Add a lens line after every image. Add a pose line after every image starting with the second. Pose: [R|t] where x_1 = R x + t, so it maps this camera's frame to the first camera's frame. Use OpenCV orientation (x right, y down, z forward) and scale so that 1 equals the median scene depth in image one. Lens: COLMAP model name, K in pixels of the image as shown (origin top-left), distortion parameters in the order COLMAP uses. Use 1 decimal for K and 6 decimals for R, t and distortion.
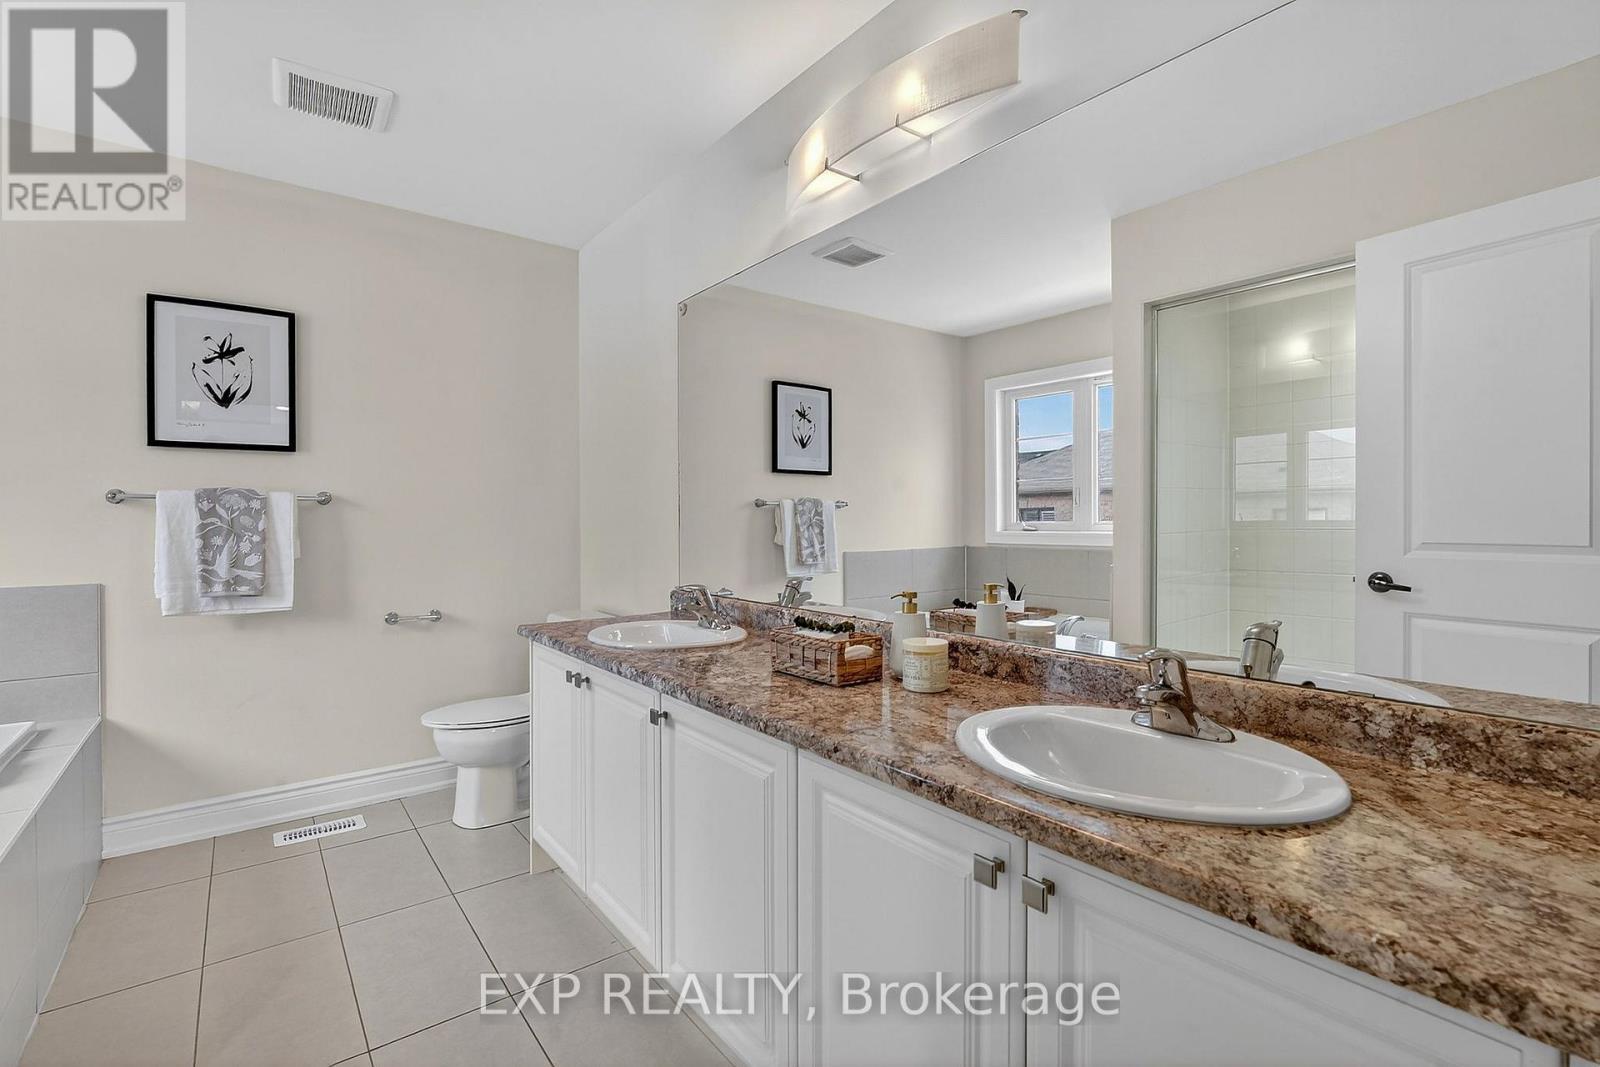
lens RADIAL K [[734.5, 0, 802.0], [0, 734.5, 521.6], [0, 0, 1]] dist [-0.017312, -0.000687]
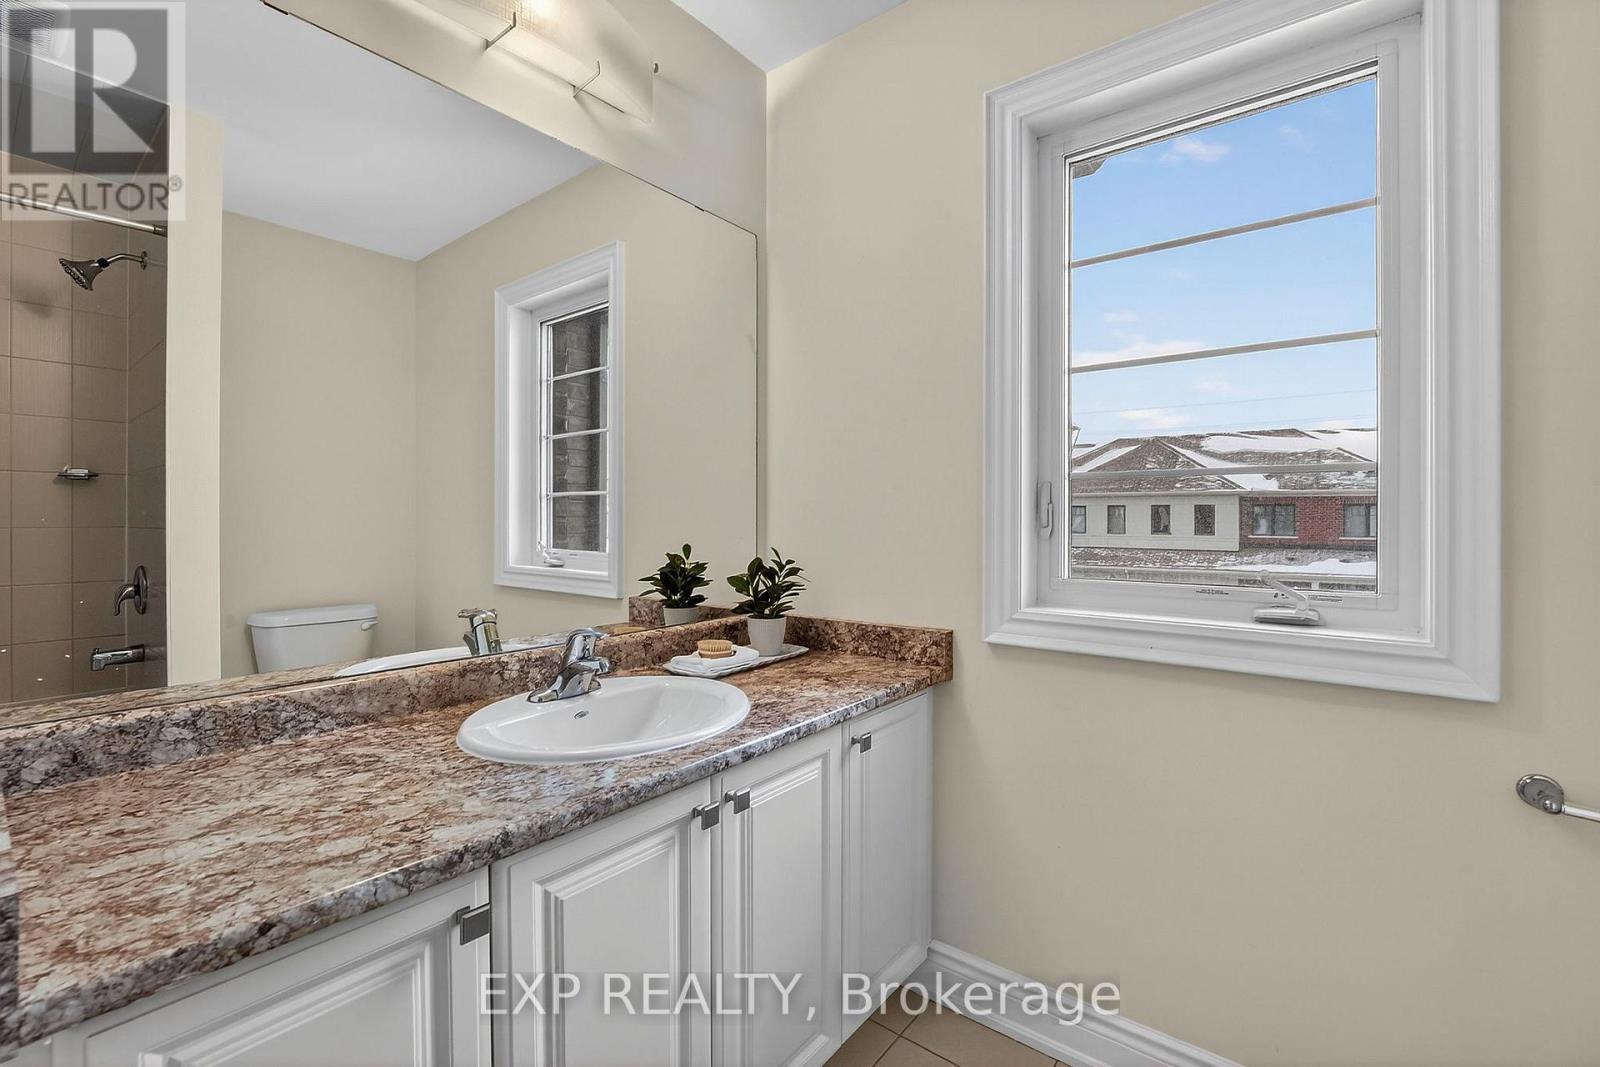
lens RADIAL K [[734.5, 0, 802.0], [0, 734.5, 521.6], [0, 0, 1]] dist [-0.017312, -0.000687]
pose [[-0.279855, -0.003689, 0.960035, -0.647530], [-0.005996, 0.999980, 0.002095, -0.003703], [-0.960023, -0.005170, -0.279872, 0.830131]]
